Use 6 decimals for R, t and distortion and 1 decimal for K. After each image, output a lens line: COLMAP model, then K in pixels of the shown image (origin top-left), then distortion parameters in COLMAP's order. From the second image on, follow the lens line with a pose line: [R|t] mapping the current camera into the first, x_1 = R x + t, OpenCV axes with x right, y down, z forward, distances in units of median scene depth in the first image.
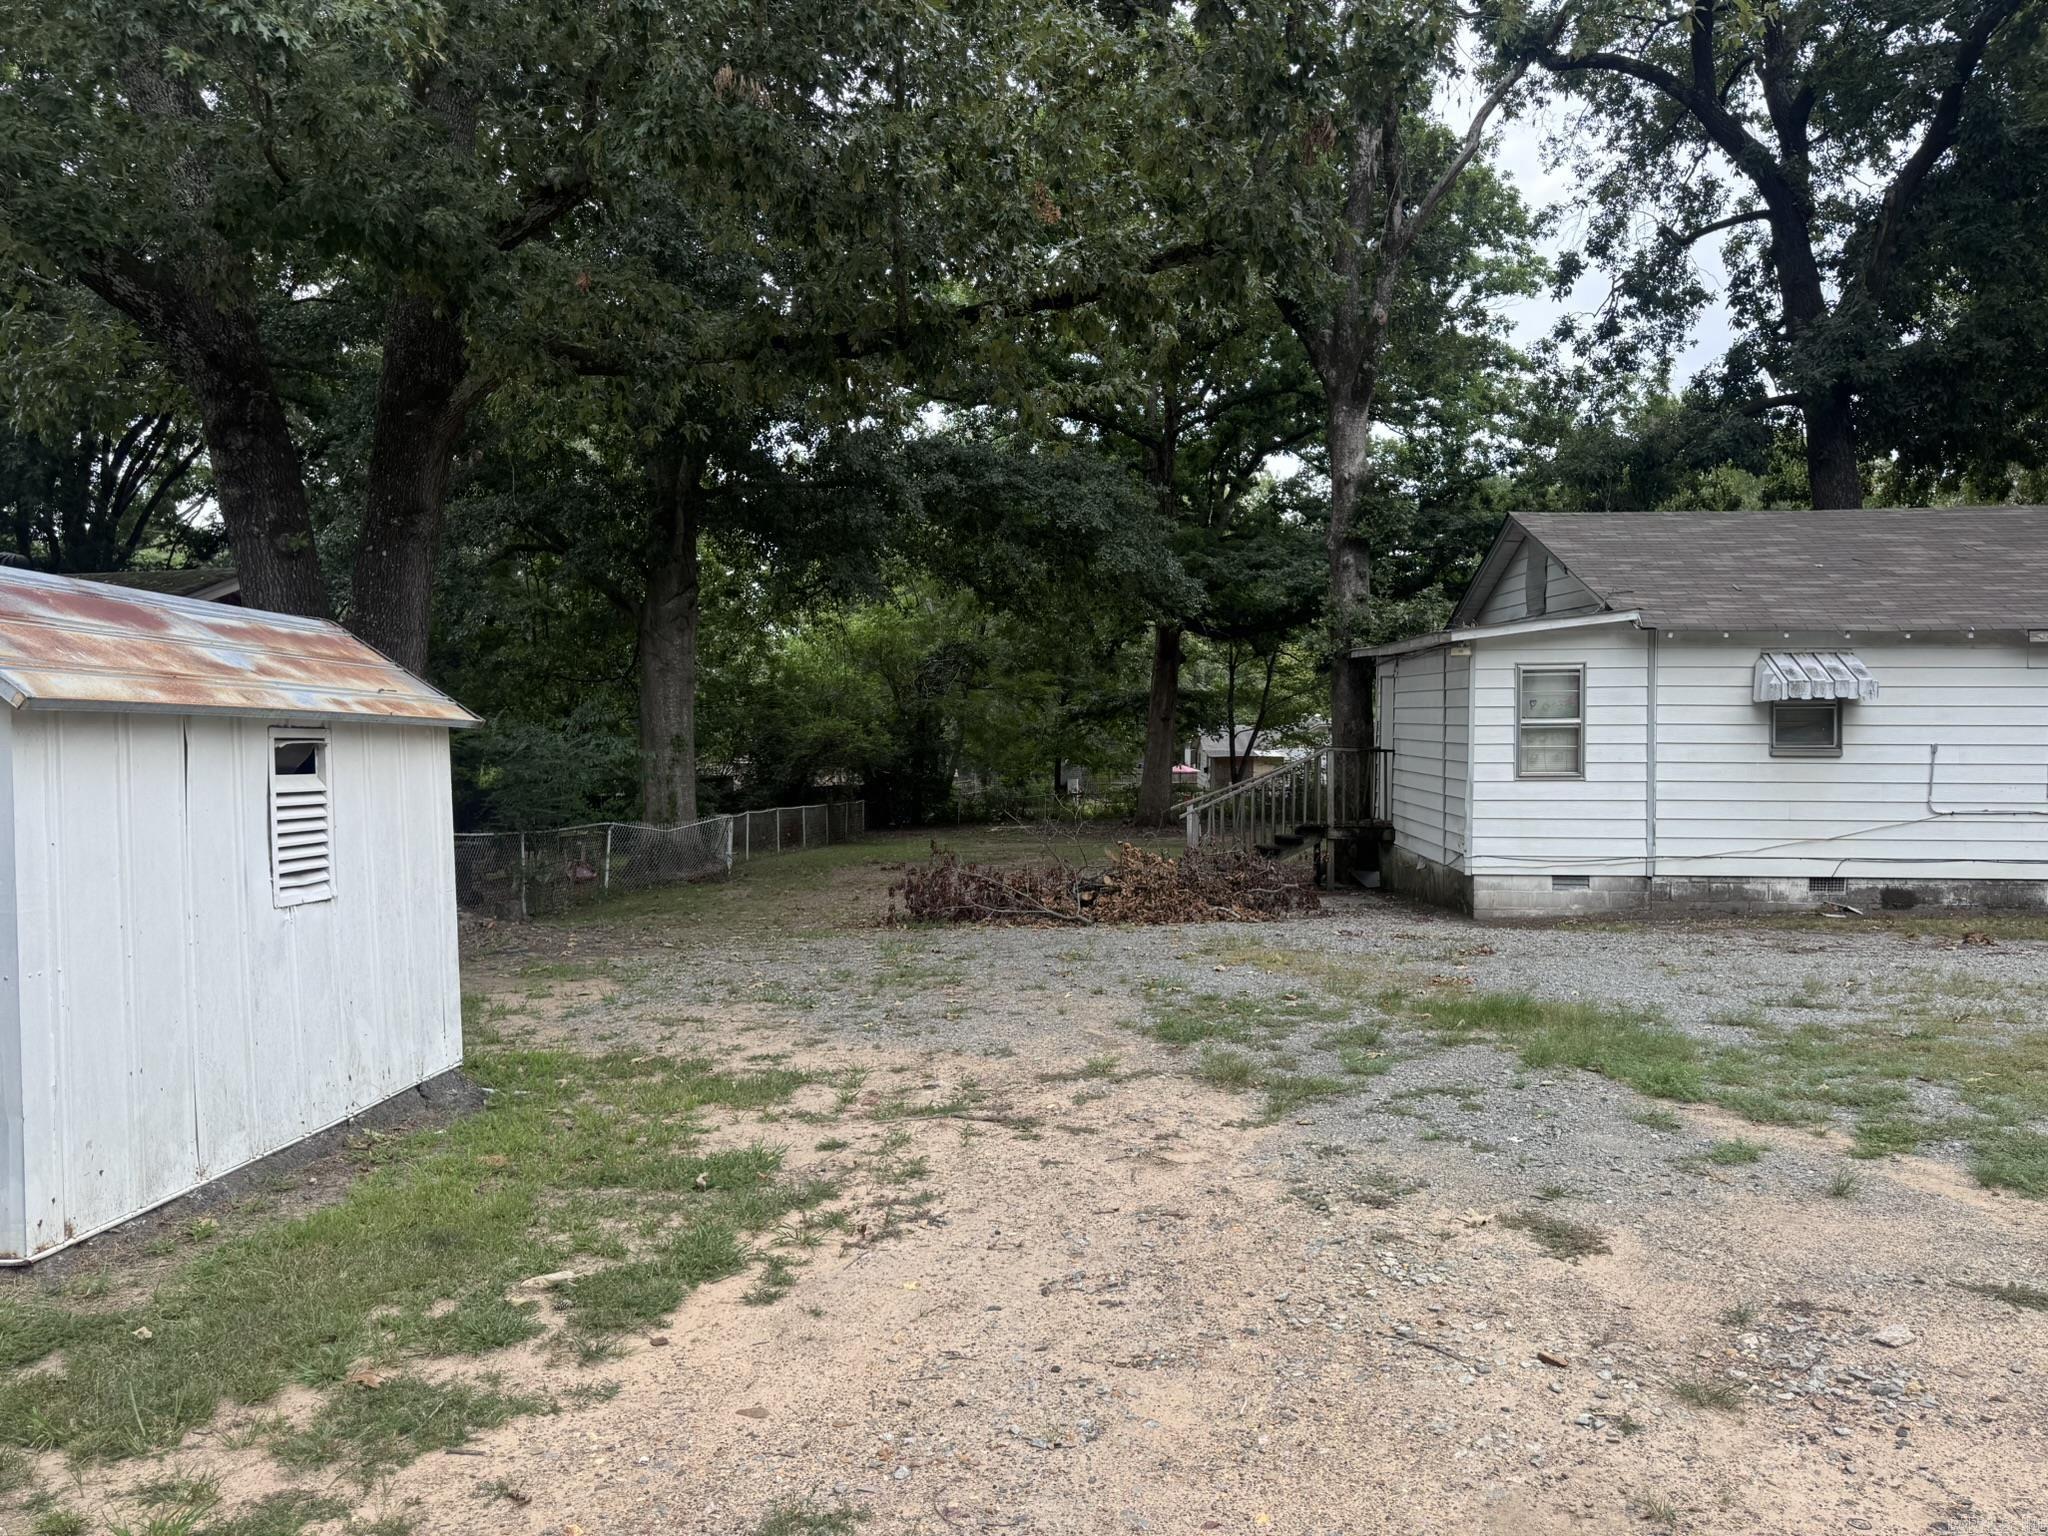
lens RADIAL K [[1411.7, 0, 1021.1], [0, 1411.7, 768.4], [0, 0, 1]] dist [0.150885, -0.329269]
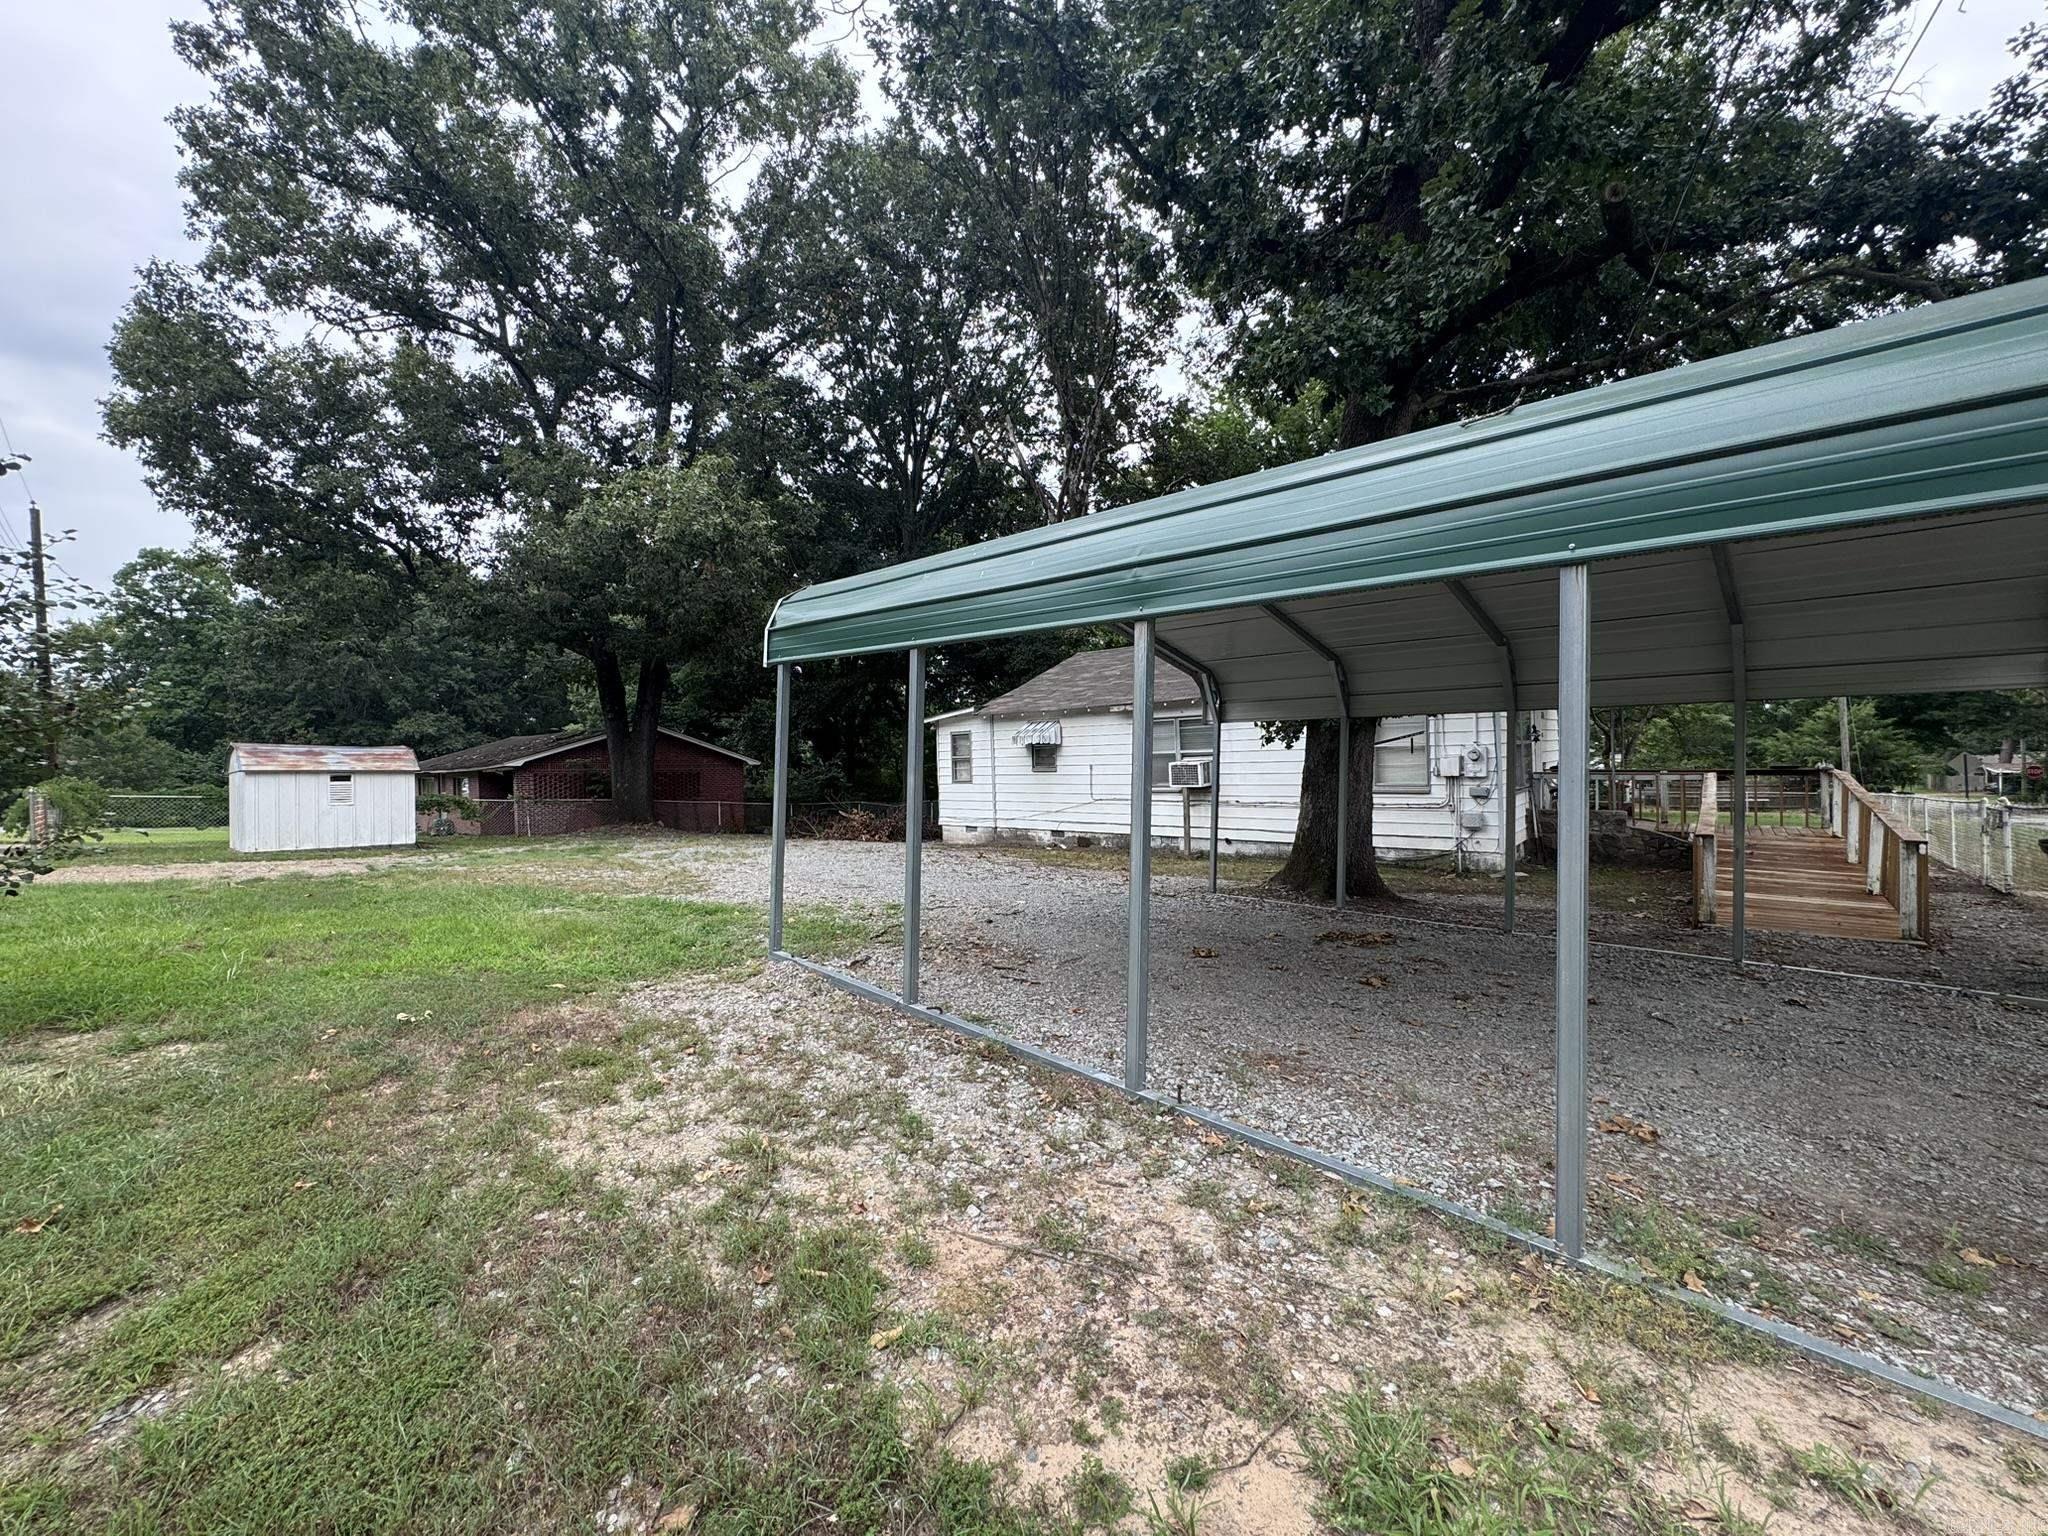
lens RADIAL K [[842.6, 0, 1021.9], [0, 842.6, 769.4], [0, 0, 1]] dist [-0.001855, -0.000284]
pose [[0.795942, -0.013381, -0.605224, 1.258956], [0.004656, 0.999861, -0.015983, 0.008000], [0.605354, 0.009904, 0.795894, 0.007109]]
